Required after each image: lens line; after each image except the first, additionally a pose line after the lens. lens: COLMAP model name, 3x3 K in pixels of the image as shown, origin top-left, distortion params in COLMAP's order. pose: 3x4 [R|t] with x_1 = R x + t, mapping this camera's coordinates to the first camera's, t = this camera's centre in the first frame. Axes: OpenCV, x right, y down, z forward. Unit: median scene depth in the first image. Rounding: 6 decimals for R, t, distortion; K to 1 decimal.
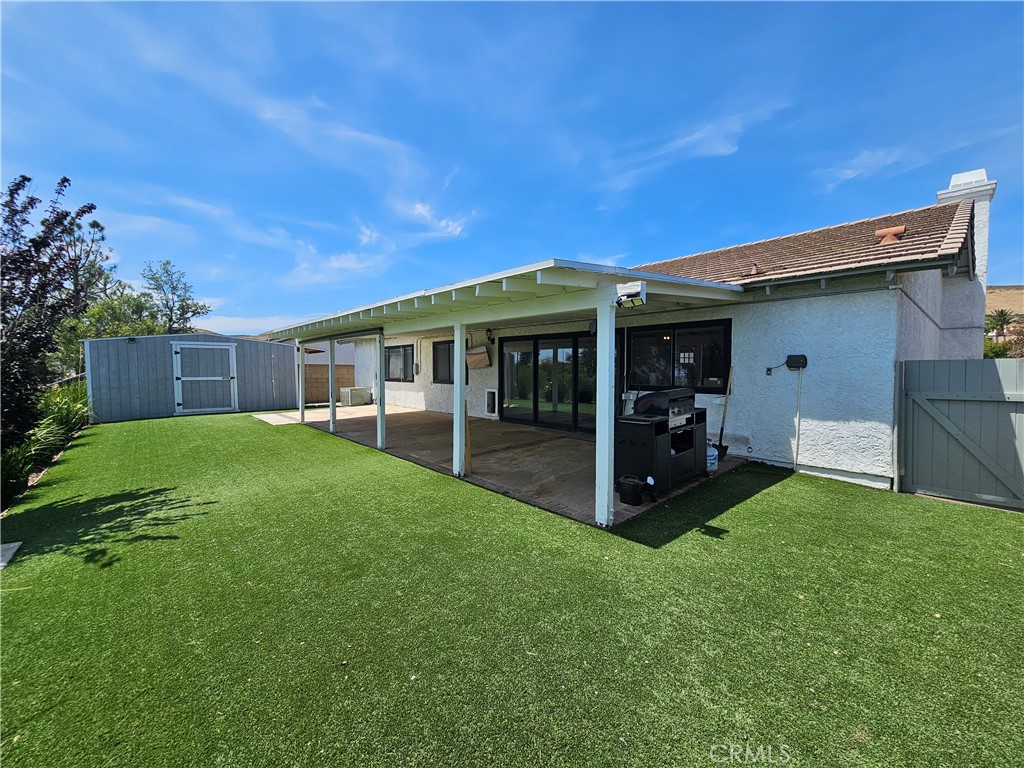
lens RADIAL K [[416.8, 0, 508.6], [0, 416.8, 381.4], [0, 0, 1]] dist [-0.001432, 0.002524]
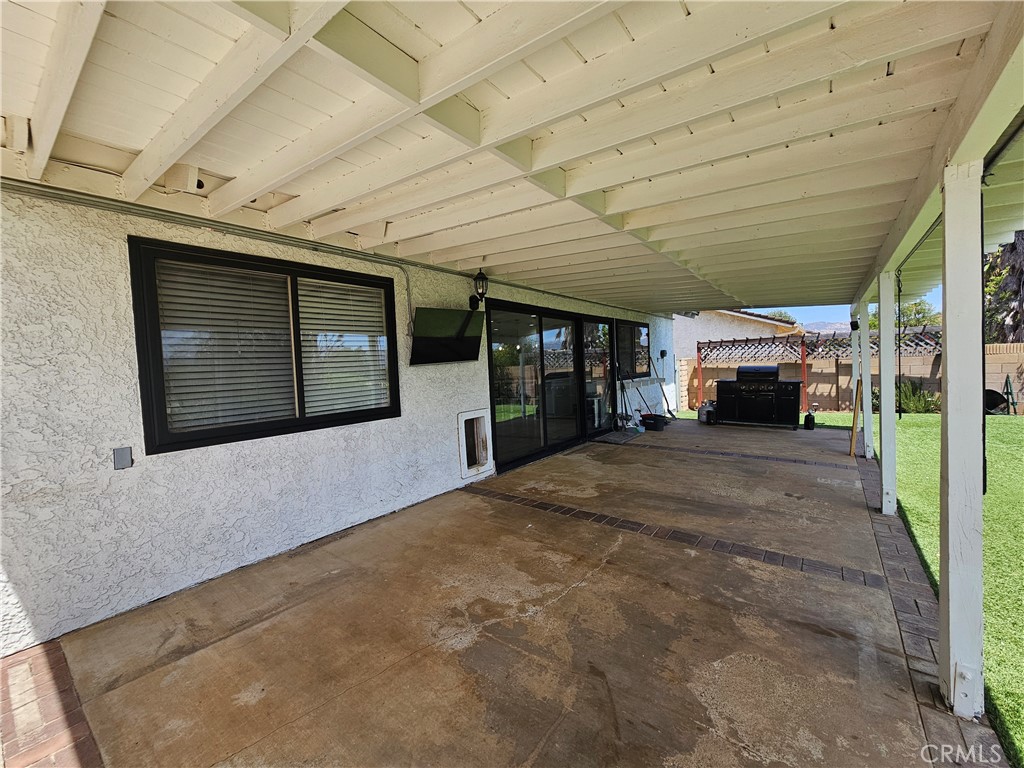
lens RADIAL K [[416.8, 0, 513.0], [0, 416.8, 384.7], [0, 0, 1]] dist [-0.001432, 0.002524]
pose [[-0.187932, -0.026250, 0.981831, -0.402604], [0.088034, 0.995169, 0.043458, -0.021596], [-0.978229, 0.094602, -0.184714, 0.877070]]
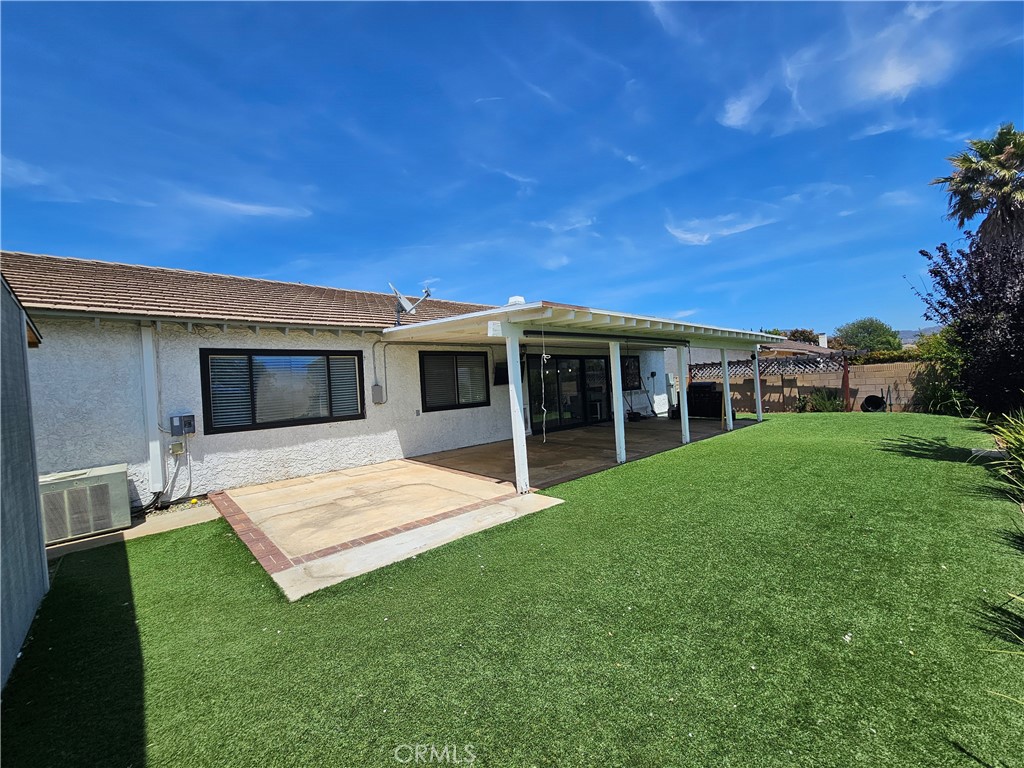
lens RADIAL K [[416.8, 0, 508.4], [0, 416.8, 389.3], [0, 0, 1]] dist [-0.001432, 0.002524]
pose [[-0.013074, 0.004444, 0.999905, -0.854453], [0.101776, 0.994803, -0.003090, -0.017054], [-0.994721, 0.101726, -0.013458, 0.877438]]
